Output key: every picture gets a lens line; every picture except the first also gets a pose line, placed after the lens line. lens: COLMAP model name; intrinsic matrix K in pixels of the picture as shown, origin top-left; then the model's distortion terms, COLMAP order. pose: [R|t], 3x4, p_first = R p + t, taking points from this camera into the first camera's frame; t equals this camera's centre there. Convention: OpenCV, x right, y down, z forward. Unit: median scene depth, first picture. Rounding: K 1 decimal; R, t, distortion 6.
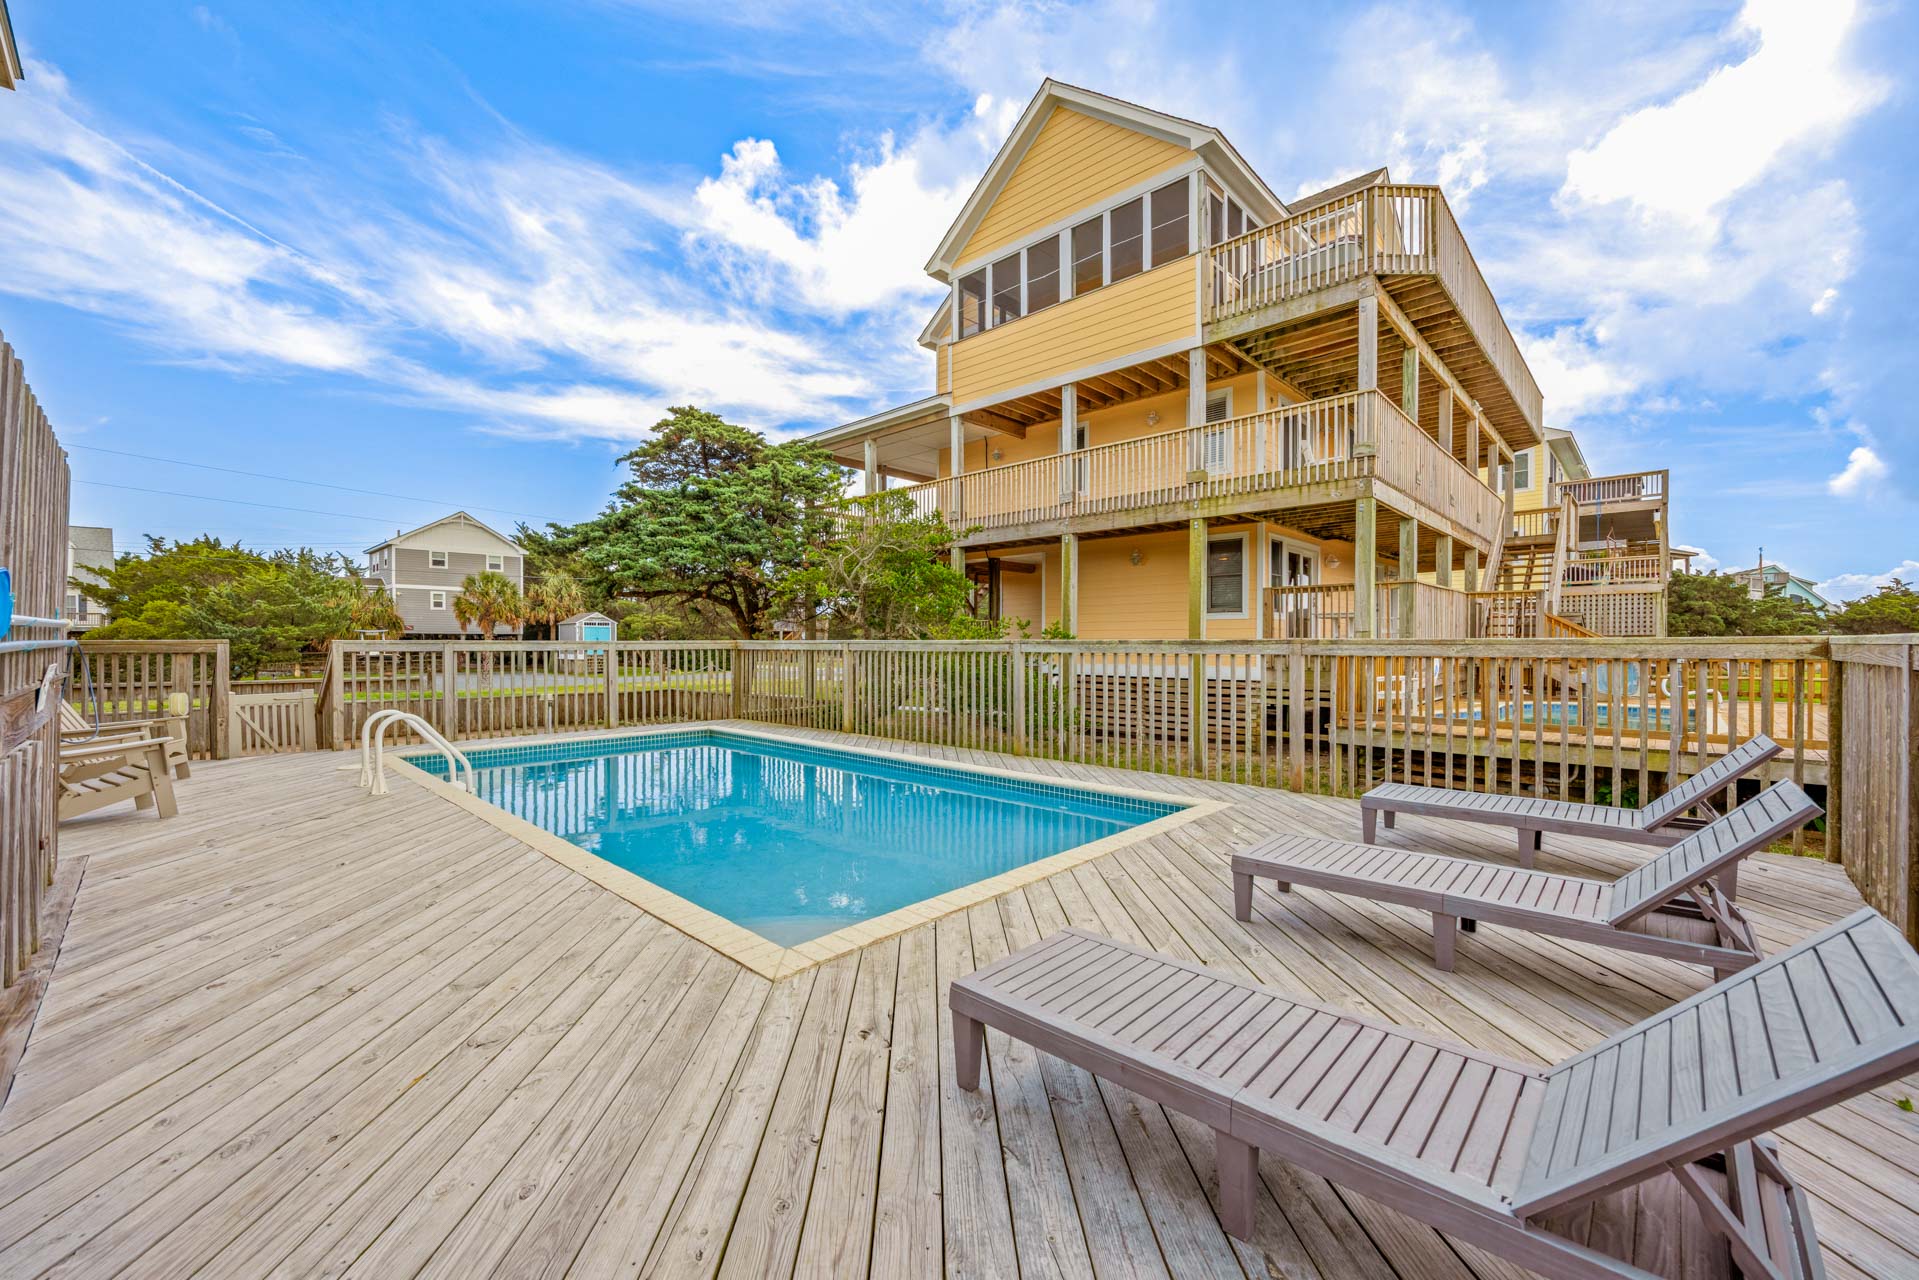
lens RADIAL K [[762.0, 0, 949.0], [0, 762.0, 647.9], [0, 0, 1]] dist [0.000267, -0.000139]
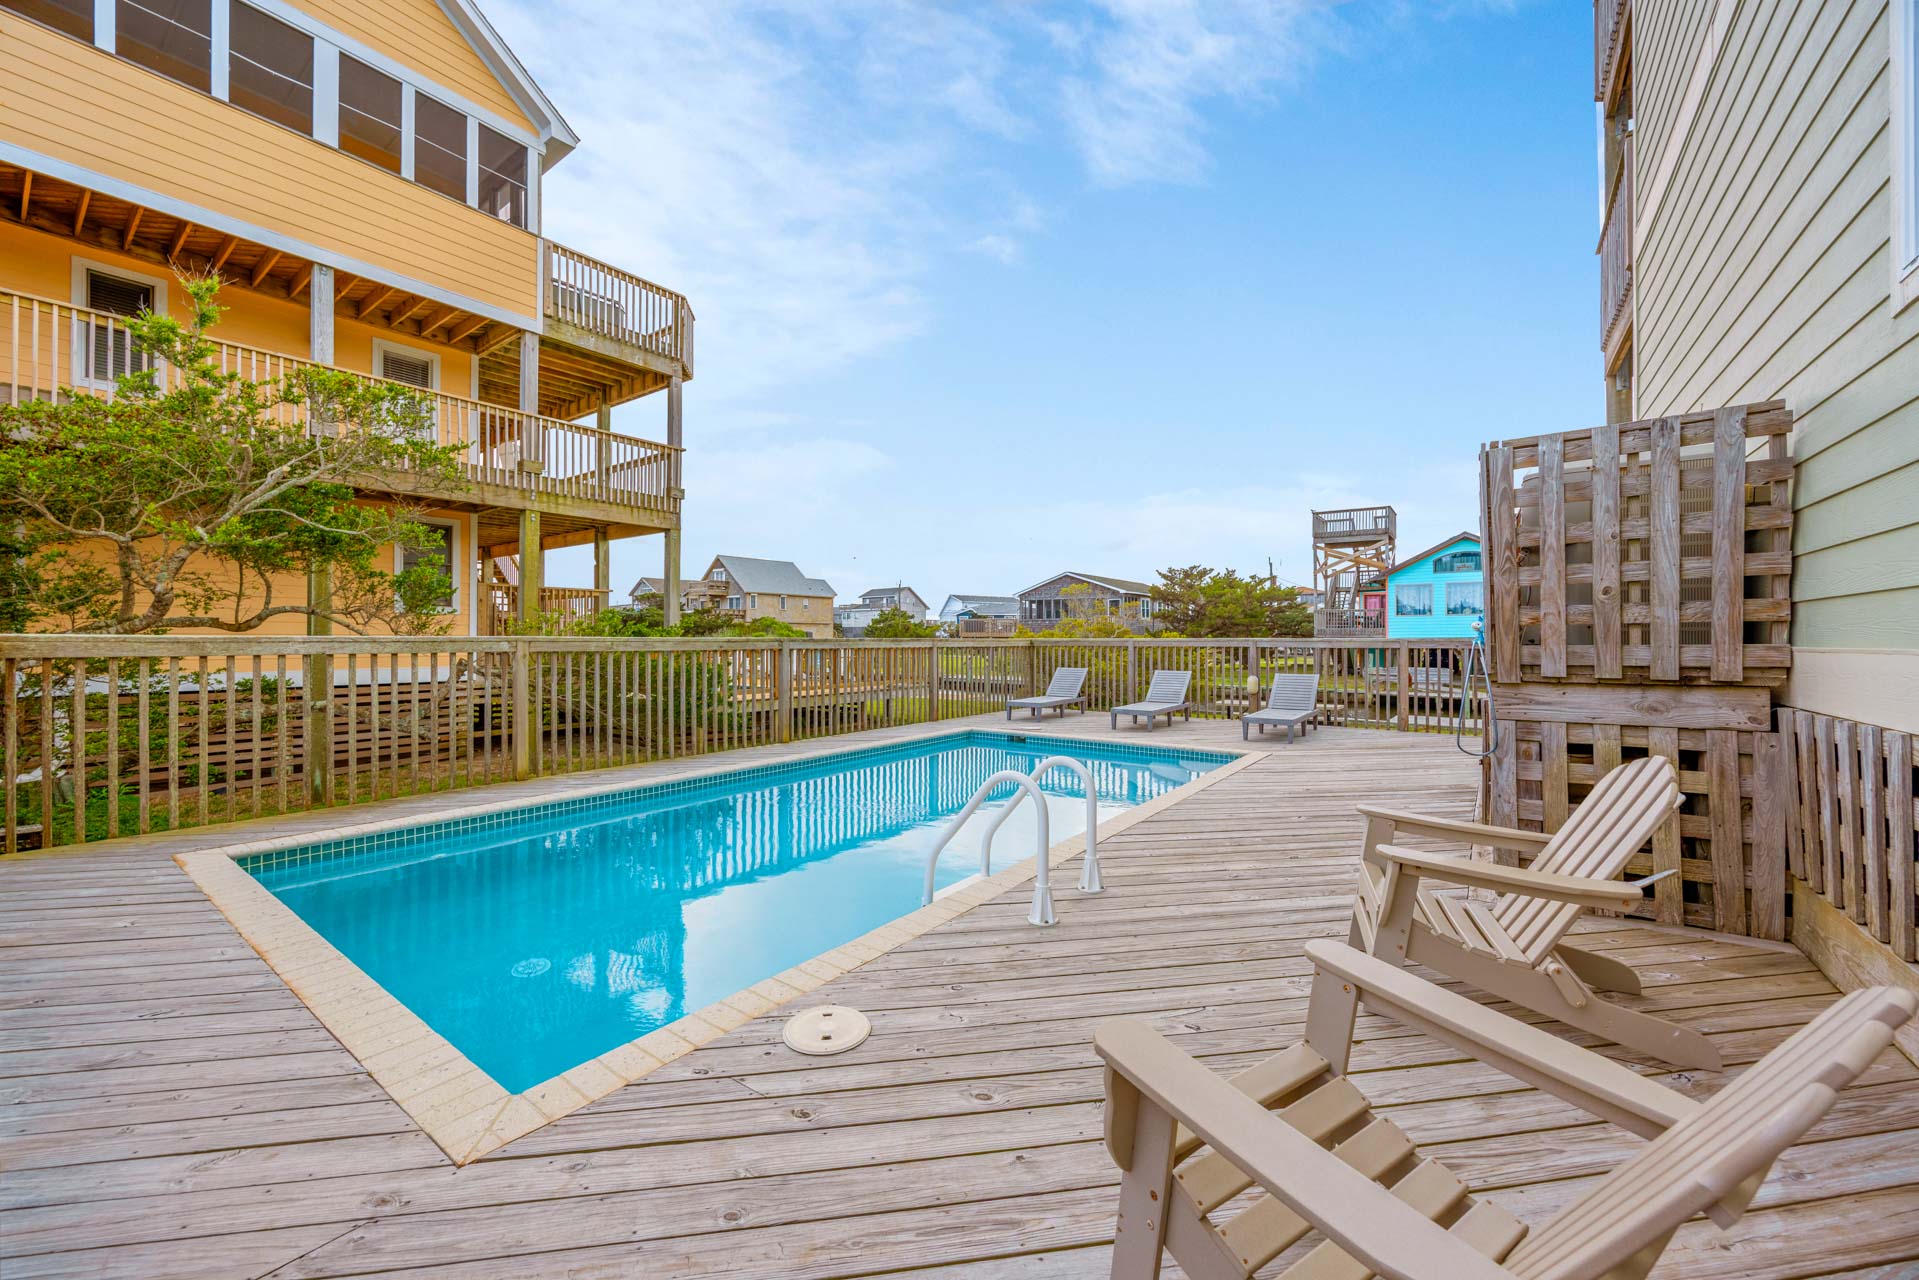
lens RADIAL K [[762.0, 0, 969.0], [0, 762.0, 632.8], [0, 0, 1]] dist [0.000267, -0.000139]
pose [[-0.163011, 0.011981, 0.986551, -0.628408], [0.005764, 0.999921, -0.011191, -0.001768], [-0.986607, 0.003862, -0.163067, 0.545776]]
